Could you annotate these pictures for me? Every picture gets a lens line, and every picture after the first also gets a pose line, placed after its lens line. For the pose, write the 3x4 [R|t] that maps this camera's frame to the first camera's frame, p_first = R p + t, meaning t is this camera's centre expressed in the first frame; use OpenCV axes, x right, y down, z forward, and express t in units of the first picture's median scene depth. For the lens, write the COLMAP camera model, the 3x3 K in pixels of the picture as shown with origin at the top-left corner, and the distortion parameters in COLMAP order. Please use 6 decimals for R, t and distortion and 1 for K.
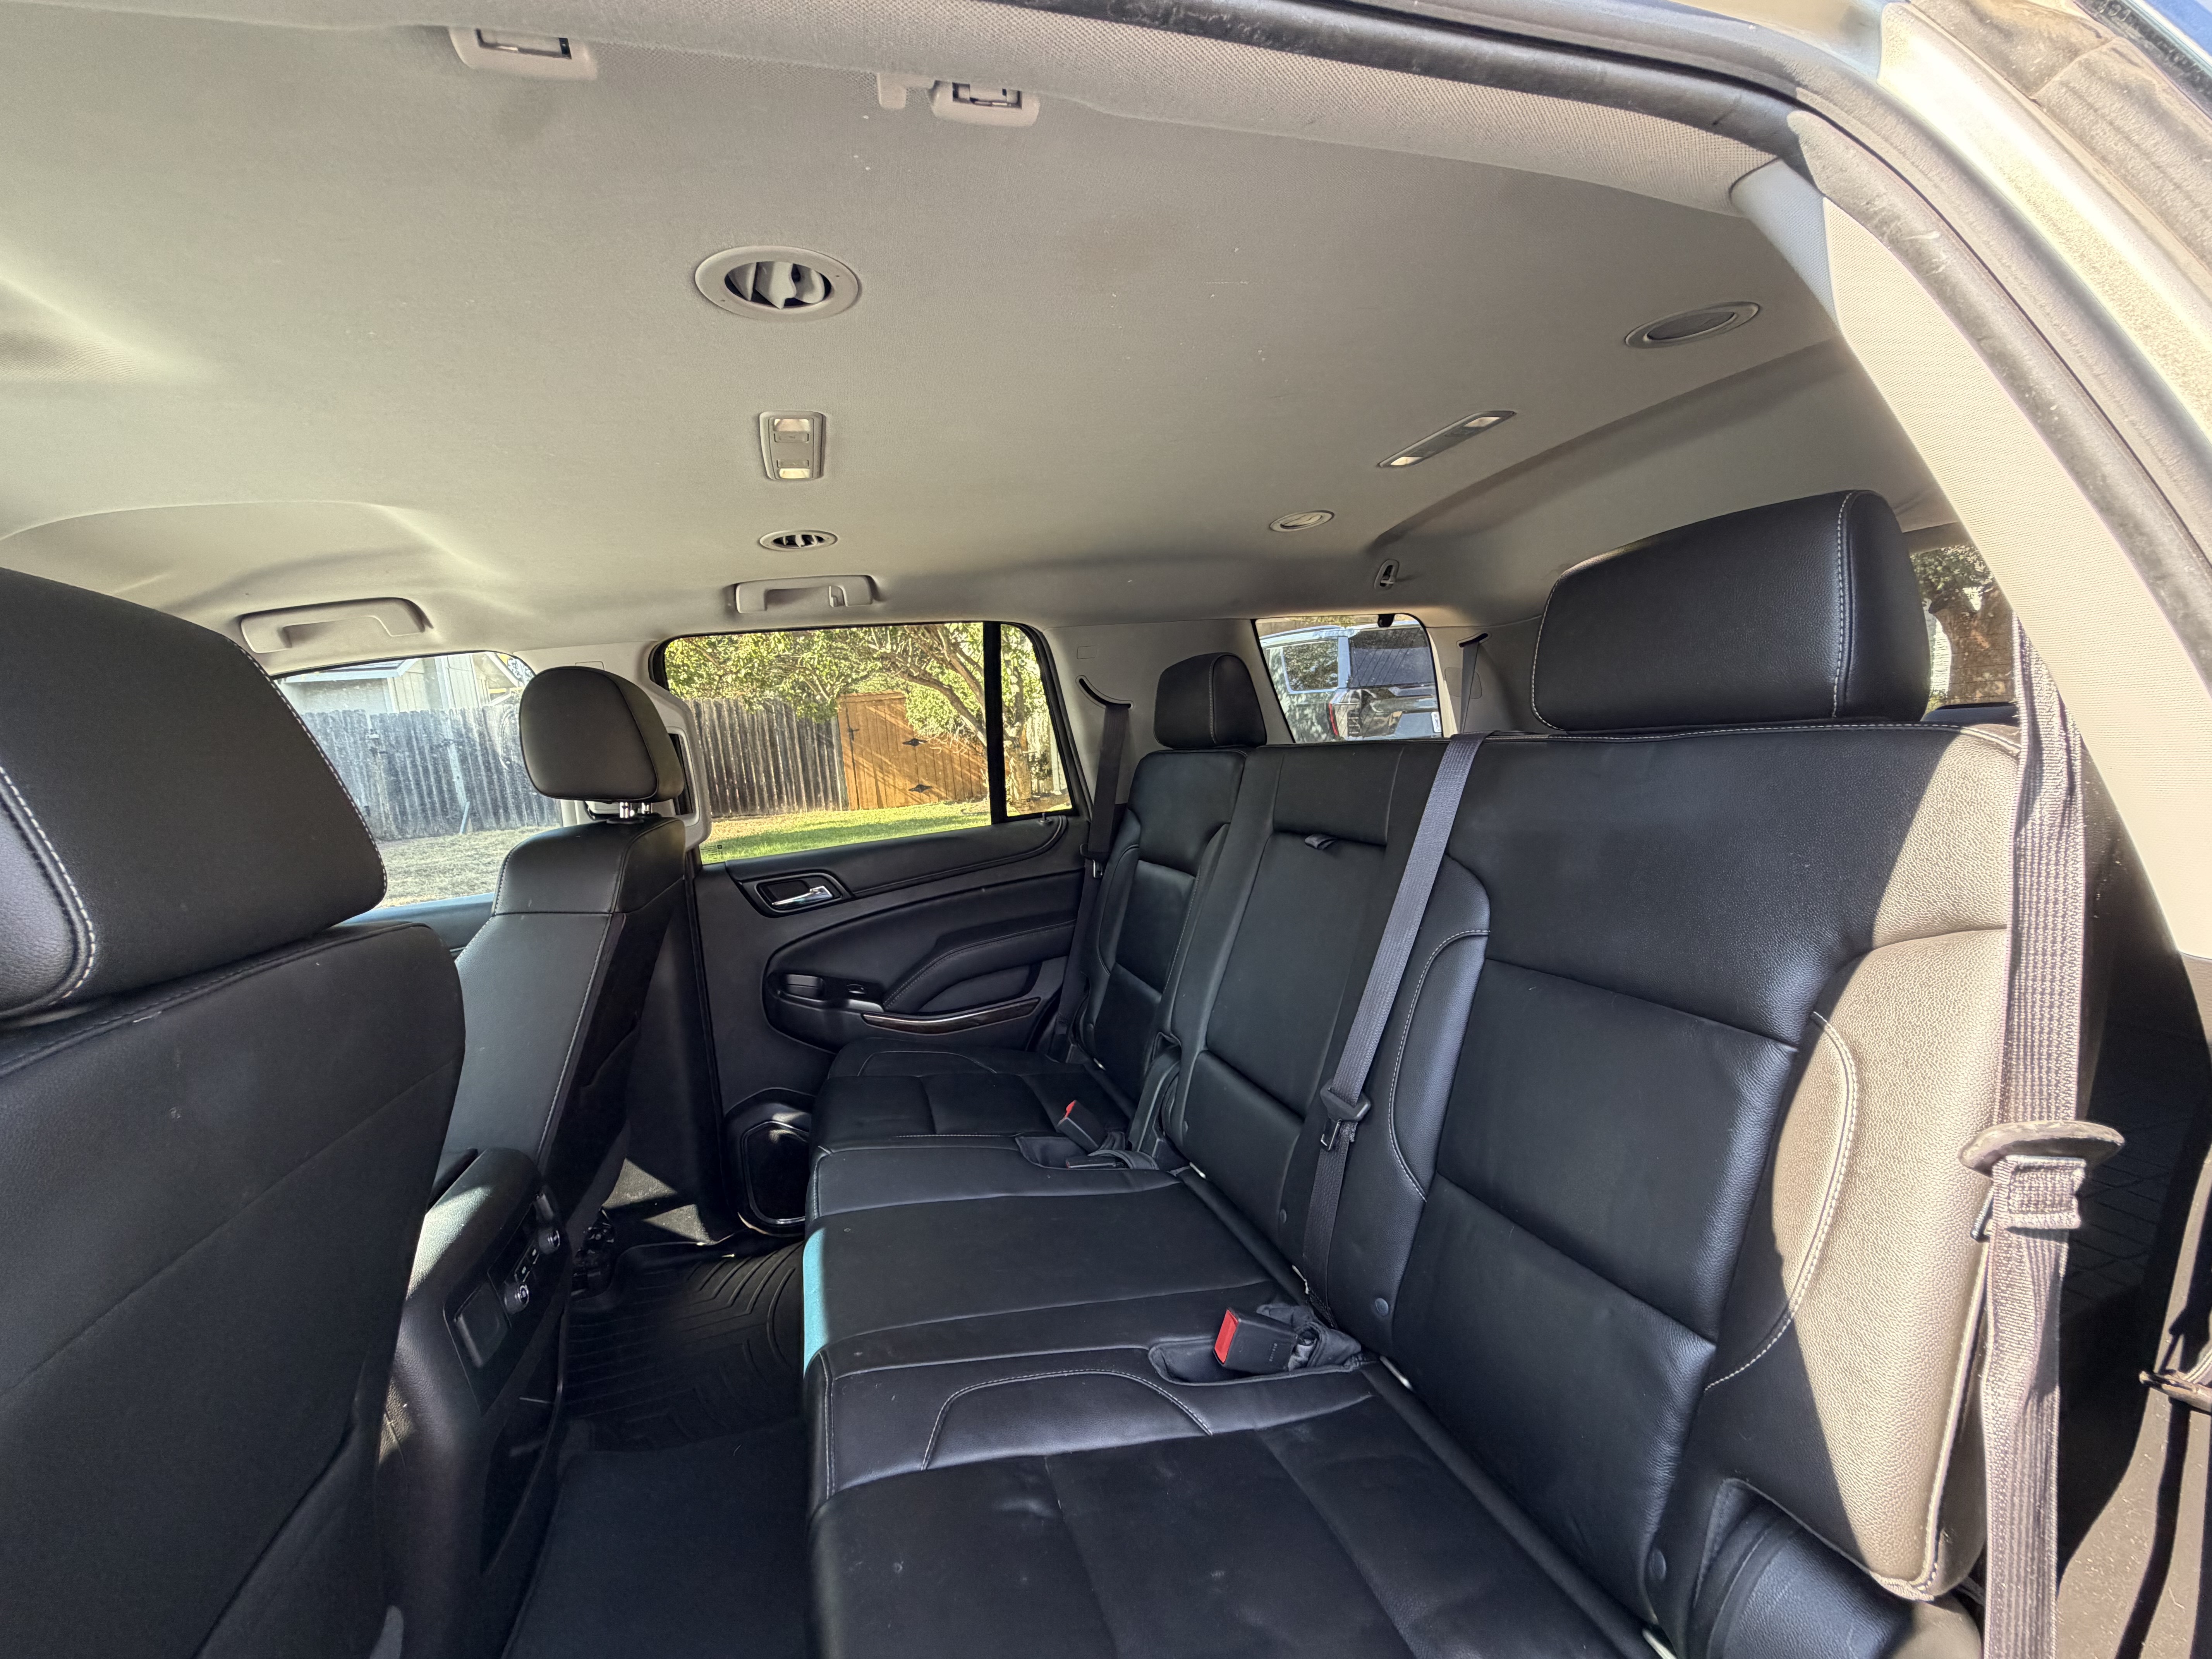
lens RADIAL K [[877.7, 0, 1106.0], [0, 877.7, 829.5], [0, 0, 1]] dist [-0.003357, 0.000281]
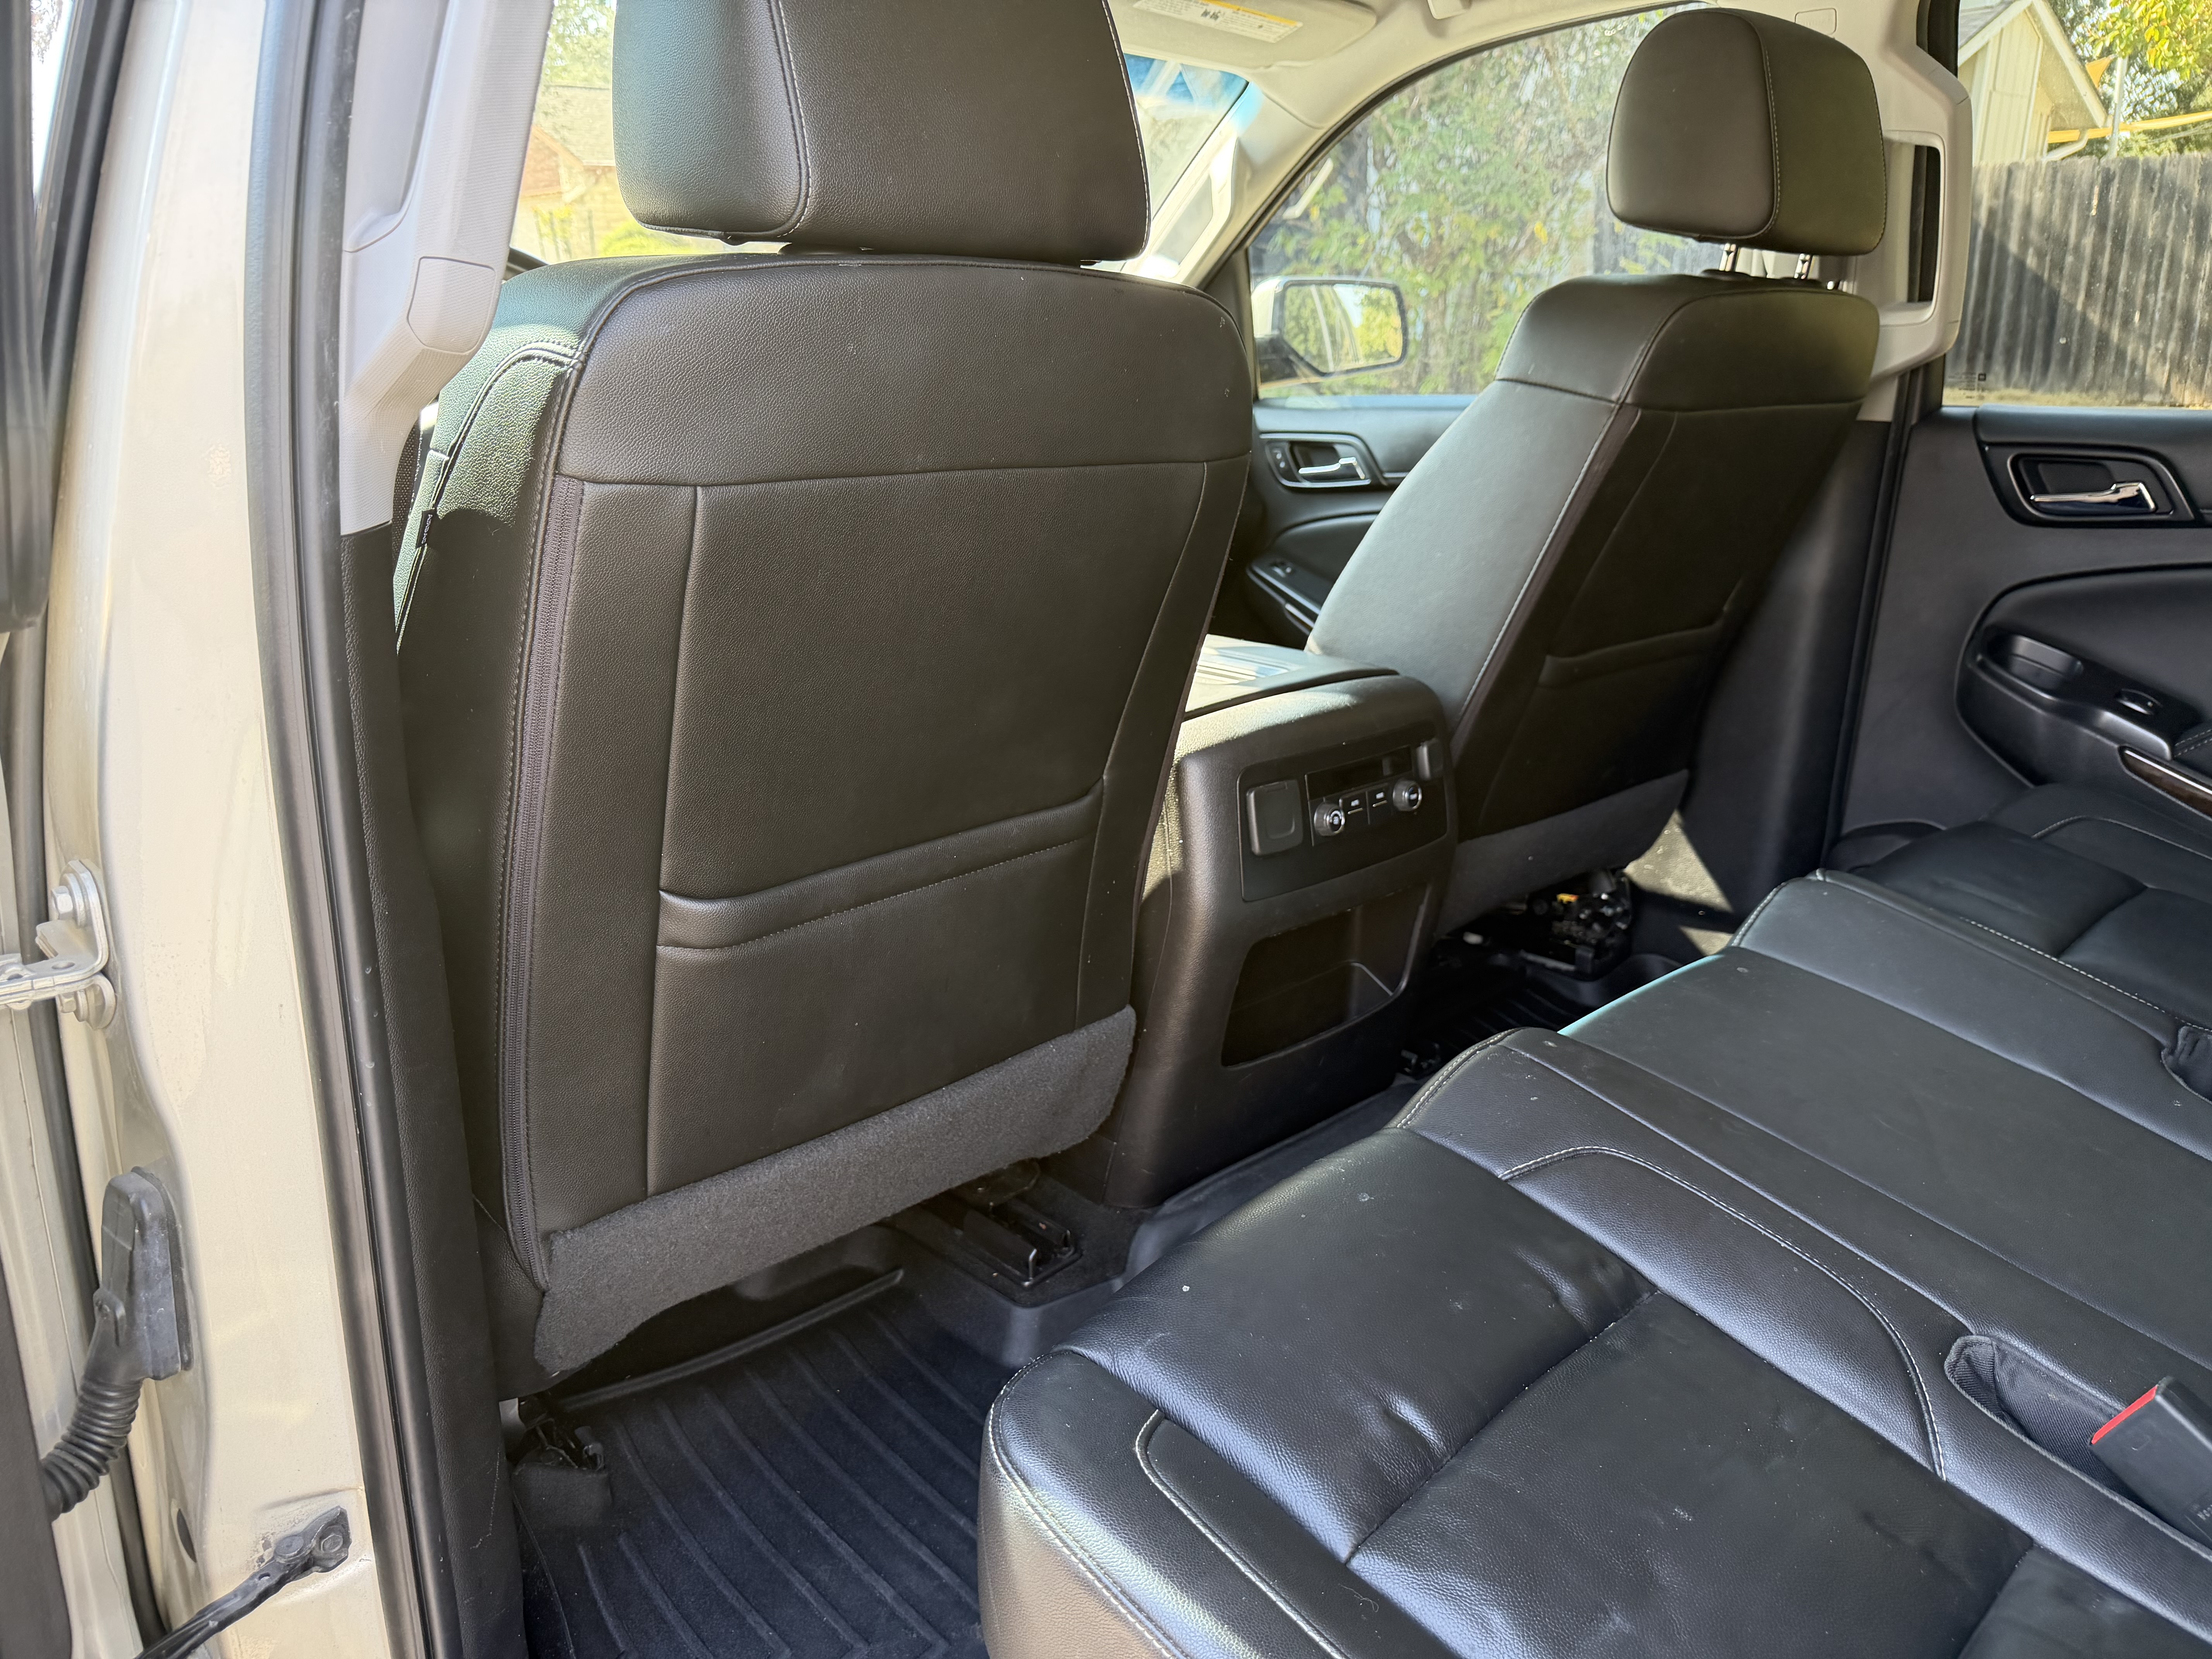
lens RADIAL K [[1657.5, 0, 1106.0], [0, 1657.5, 829.5], [0, 0, 1]] dist [-0.027770, 0.002430]
pose [[0.427128, 0.344787, -0.835873, 0.343732], [-0.137261, 0.938454, 0.316960, 0.043787], [0.893712, -0.020649, 0.448165, 0.062887]]
